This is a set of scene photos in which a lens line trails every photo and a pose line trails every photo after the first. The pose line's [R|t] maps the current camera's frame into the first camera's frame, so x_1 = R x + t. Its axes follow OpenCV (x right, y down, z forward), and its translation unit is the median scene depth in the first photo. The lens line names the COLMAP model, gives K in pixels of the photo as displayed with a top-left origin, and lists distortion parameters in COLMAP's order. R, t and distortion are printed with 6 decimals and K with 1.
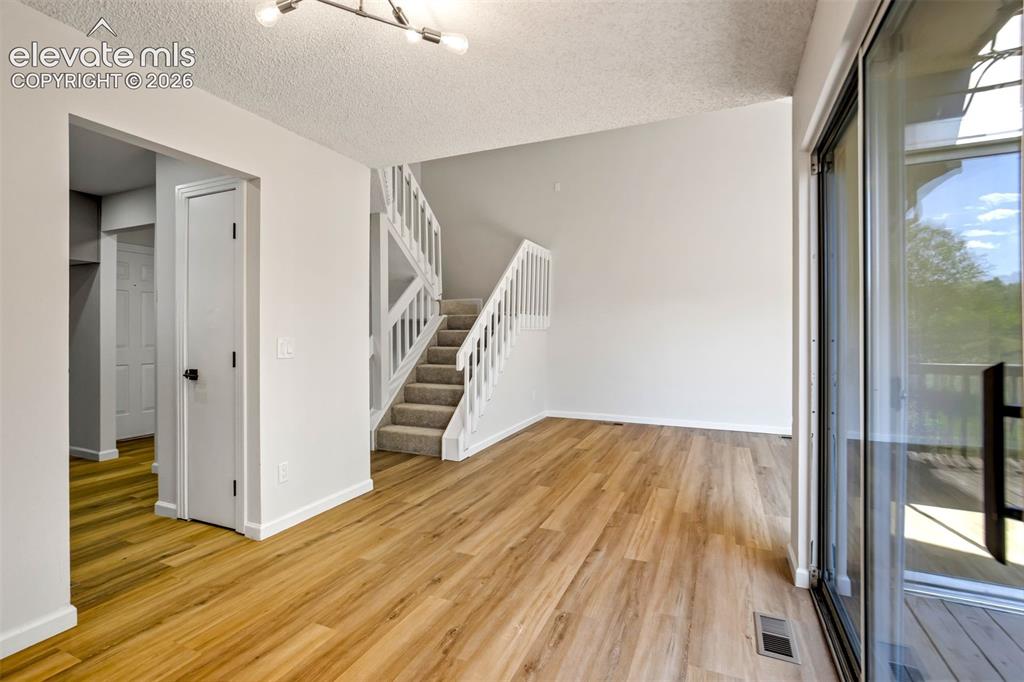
lens RADIAL K [[478.5, 0, 505.3], [0, 478.5, 335.8], [0, 0, 1]] dist [-0.034595, 0.016143]
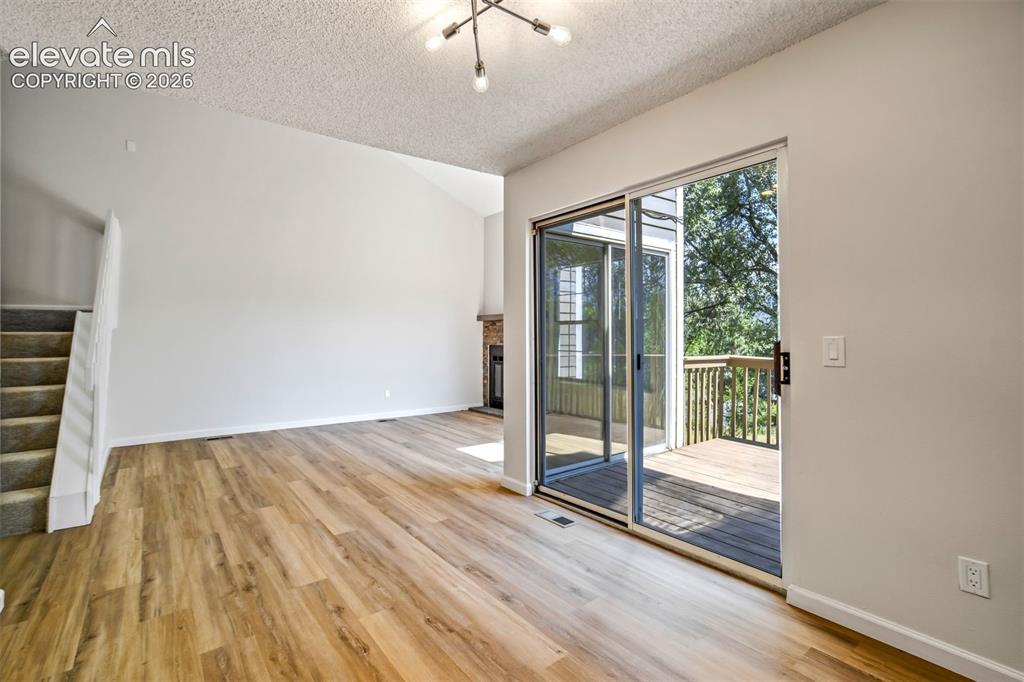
lens RADIAL K [[478.5, 0, 513.2], [0, 478.5, 336.2], [0, 0, 1]] dist [-0.034595, 0.016143]
pose [[0.463707, -0.002228, 0.885986, -0.634114], [0.007729, 0.999969, -0.001531, 0.000965], [-0.885955, 0.007558, 0.463710, 0.231706]]
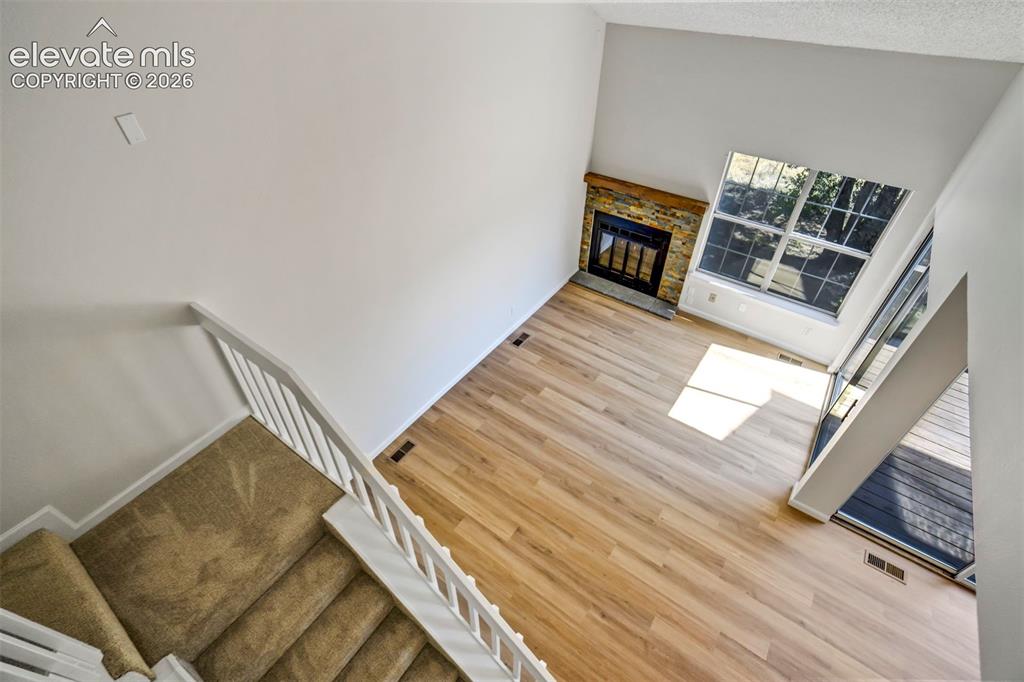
lens RADIAL K [[478.5, 0, 521.0], [0, 478.5, 328.6], [0, 0, 1]] dist [-0.034595, 0.016143]
pose [[0.182044, -0.633754, 0.751809, -0.391075], [-0.006669, 0.763771, 0.645453, -0.956982], [-0.983268, -0.122514, 0.134814, 1.567283]]
